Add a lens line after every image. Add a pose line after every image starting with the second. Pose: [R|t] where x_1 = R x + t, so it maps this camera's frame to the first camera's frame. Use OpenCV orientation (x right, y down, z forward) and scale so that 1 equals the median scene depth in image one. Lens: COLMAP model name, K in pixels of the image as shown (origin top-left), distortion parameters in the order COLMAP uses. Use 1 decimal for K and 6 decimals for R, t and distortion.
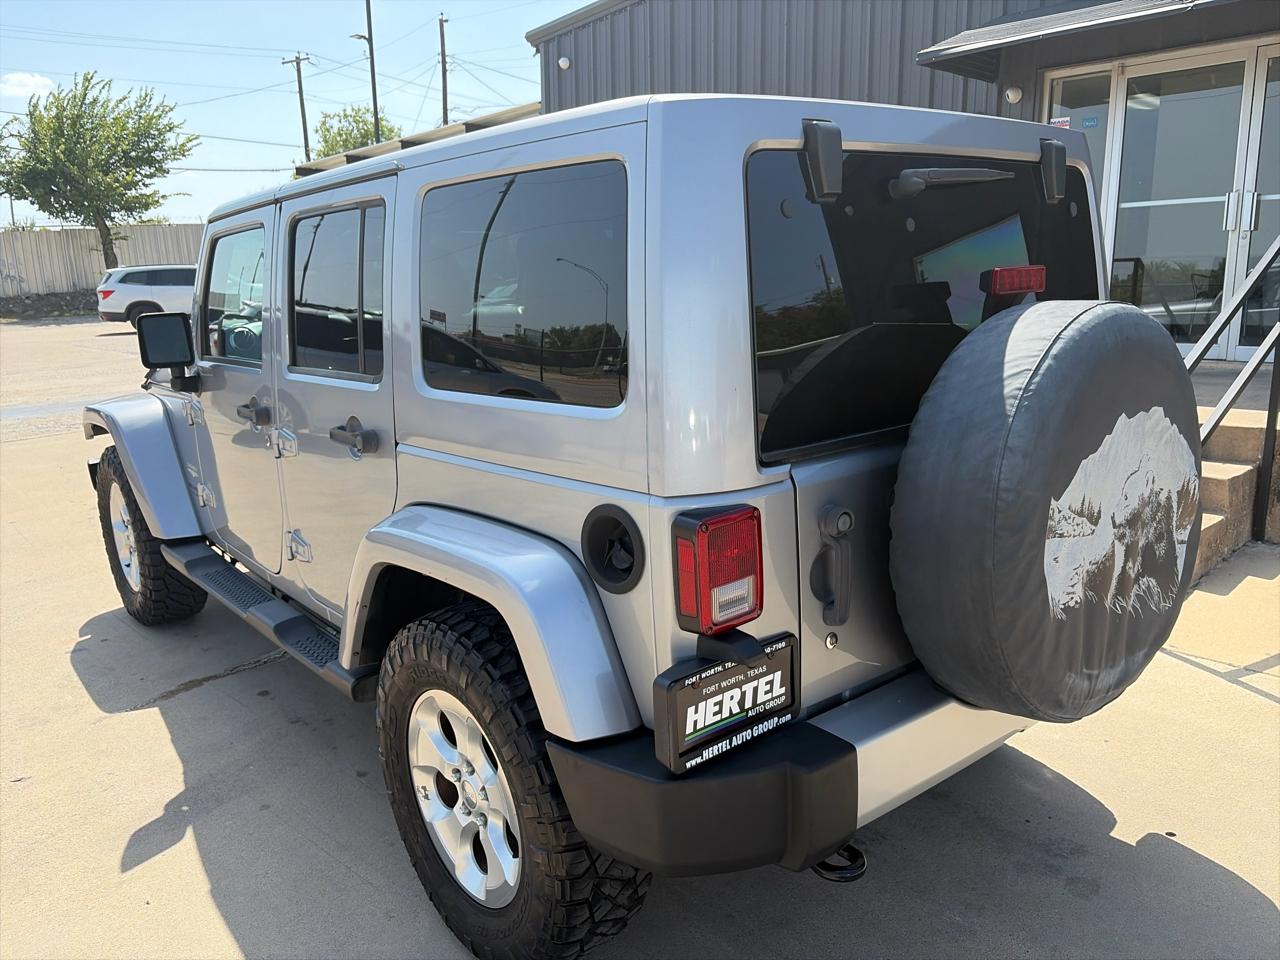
lens RADIAL K [[987.4, 0, 637.8], [0, 987.4, 479.2], [0, 0, 1]] dist [0.048891, -0.054140]
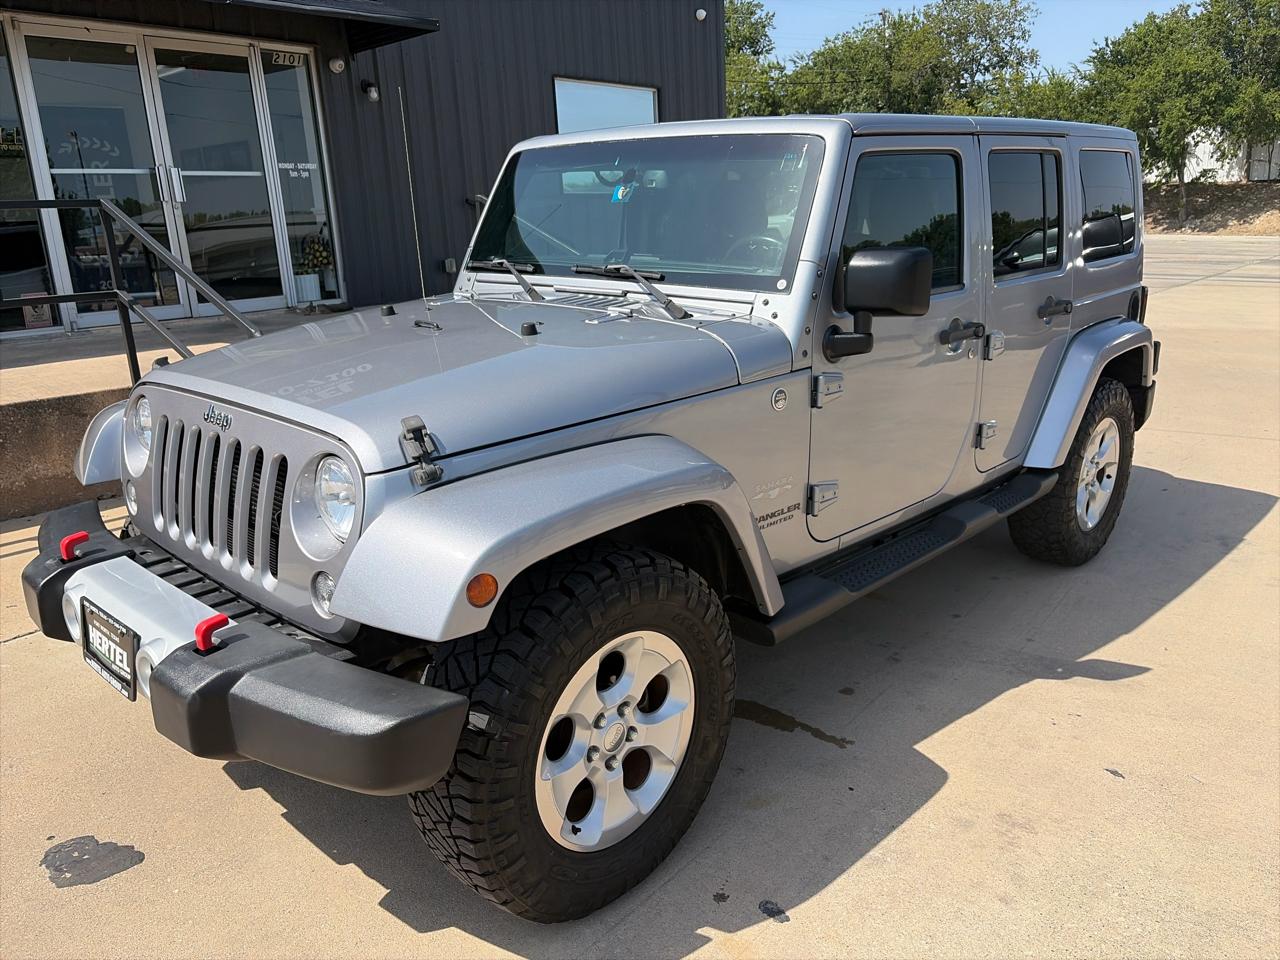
lens RADIAL K [[987.4, 0, 641.2], [0, 987.4, 481.0], [0, 0, 1]] dist [0.048891, -0.054140]
pose [[-0.130717, -0.234823, 0.963209, -1.718763], [0.233541, 0.936912, 0.260106, -0.336469], [-0.963521, 0.258949, -0.067629, 1.775215]]
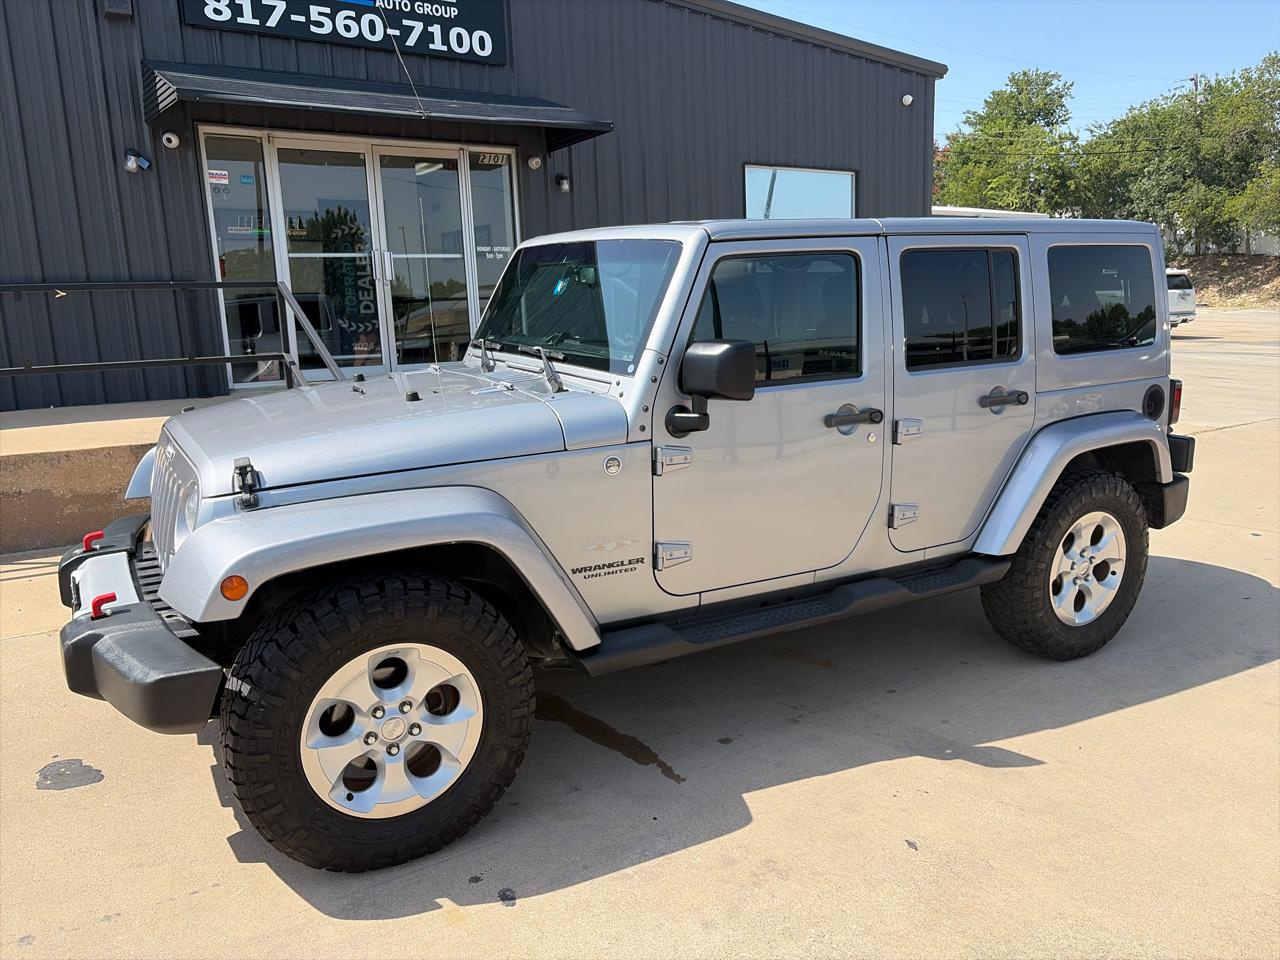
lens RADIAL K [[987.4, 0, 642.3], [0, 987.4, 481.8], [0, 0, 1]] dist [0.048891, -0.054140]
pose [[0.155676, -0.169414, 0.973172, -1.890104], [0.216438, 0.967094, 0.133733, -0.245758], [-0.963805, 0.189812, 0.187221, 1.278868]]
